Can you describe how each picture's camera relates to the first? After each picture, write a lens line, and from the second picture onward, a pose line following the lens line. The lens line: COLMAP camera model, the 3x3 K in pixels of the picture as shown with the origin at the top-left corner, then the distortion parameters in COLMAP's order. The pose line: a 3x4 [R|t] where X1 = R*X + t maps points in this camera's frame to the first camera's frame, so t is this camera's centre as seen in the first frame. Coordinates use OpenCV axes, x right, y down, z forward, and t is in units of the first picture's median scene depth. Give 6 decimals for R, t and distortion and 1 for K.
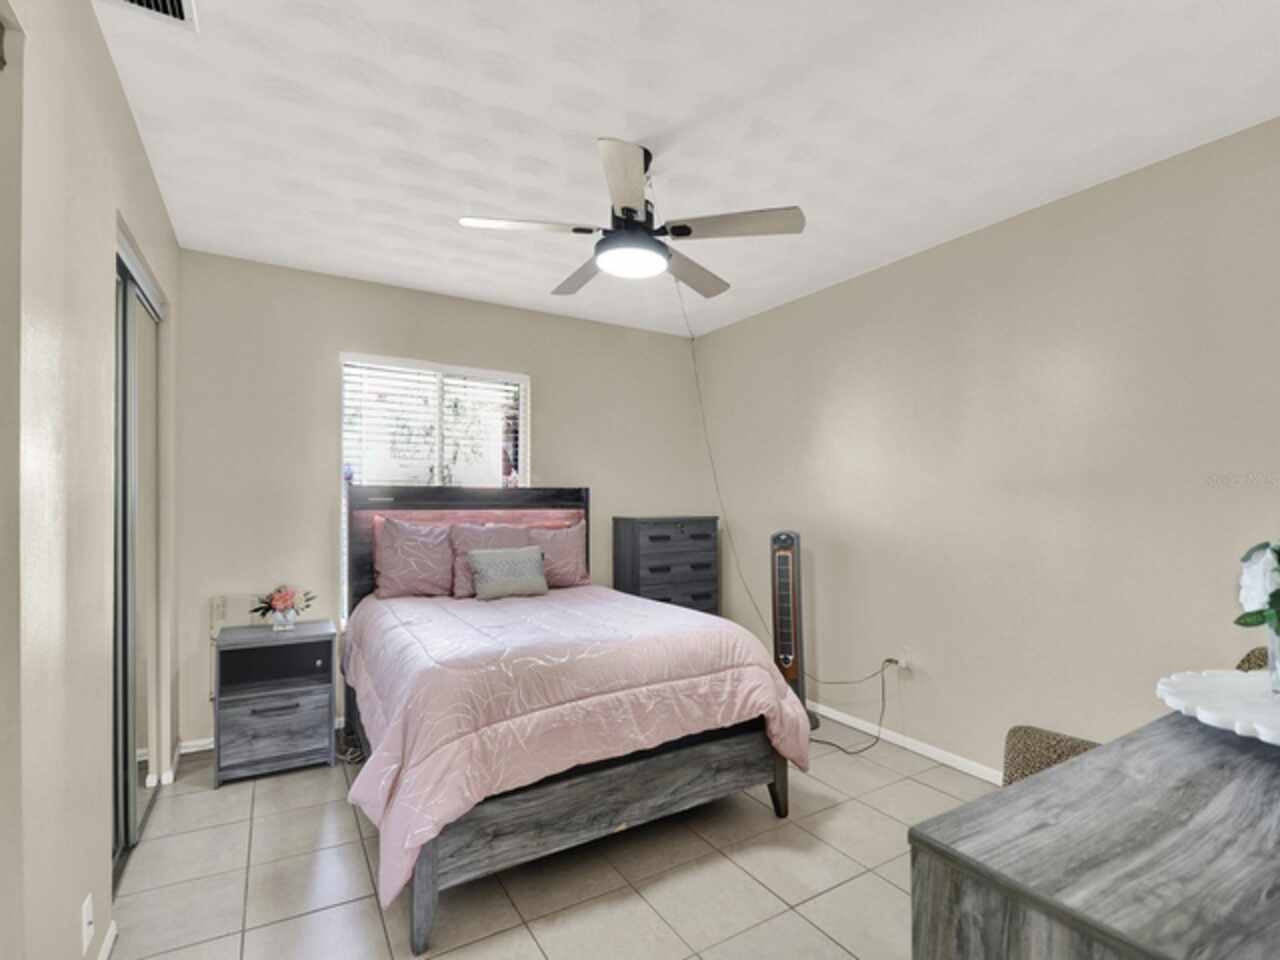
lens RADIAL K [[605.8, 0, 649.1], [0, 605.8, 482.2], [0, 0, 1]] dist [-0.003875, -0.009232]
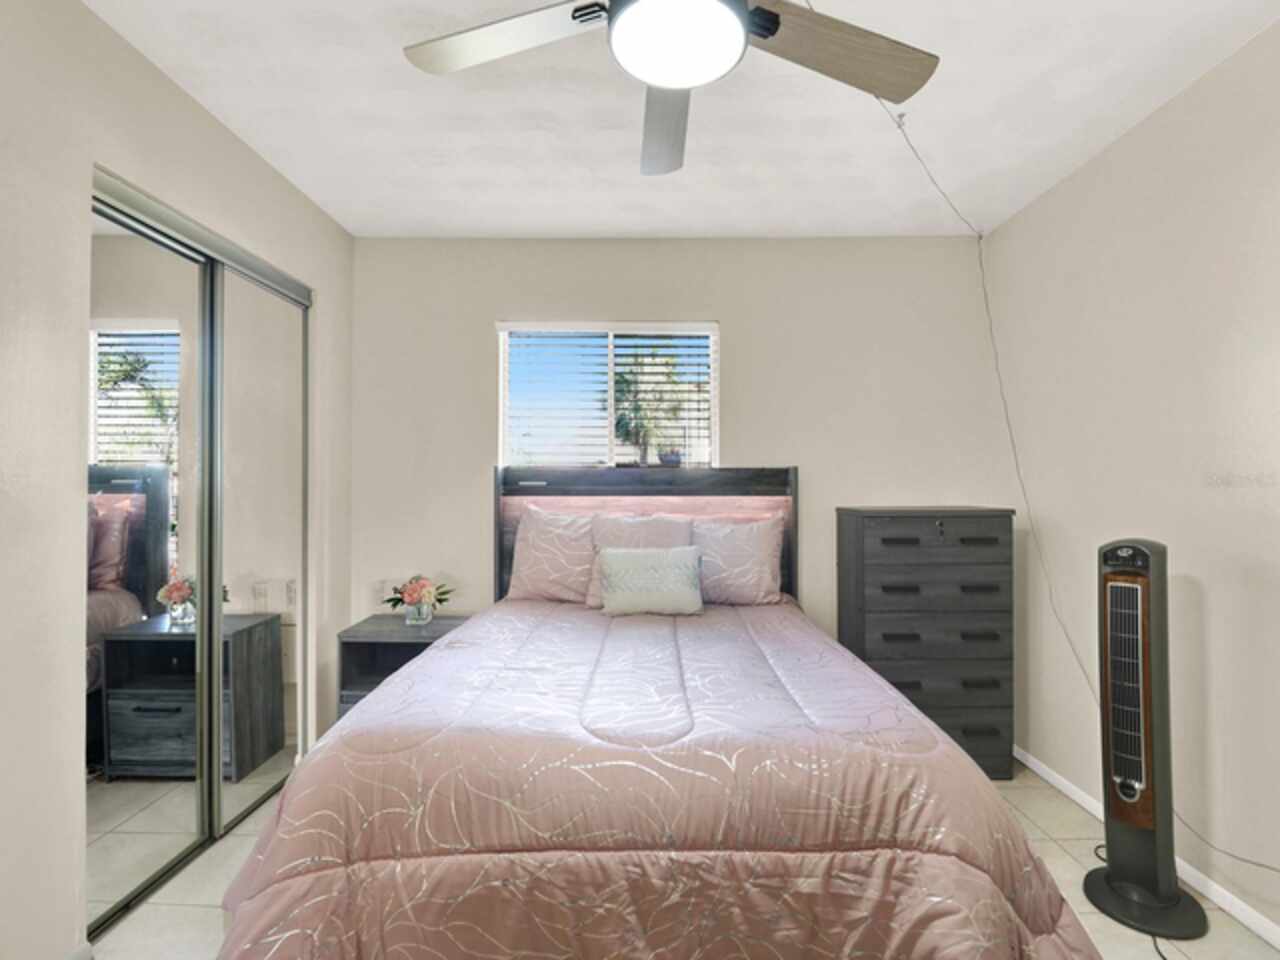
lens RADIAL K [[605.8, 0, 631.8], [0, 605.8, 475.2], [0, 0, 1]] dist [-0.003875, -0.009232]
pose [[0.844671, -0.009874, -0.535195, 0.168664], [0.016521, 0.999834, 0.007628, 0.014920], [0.535031, -0.015285, 0.844694, 0.397948]]
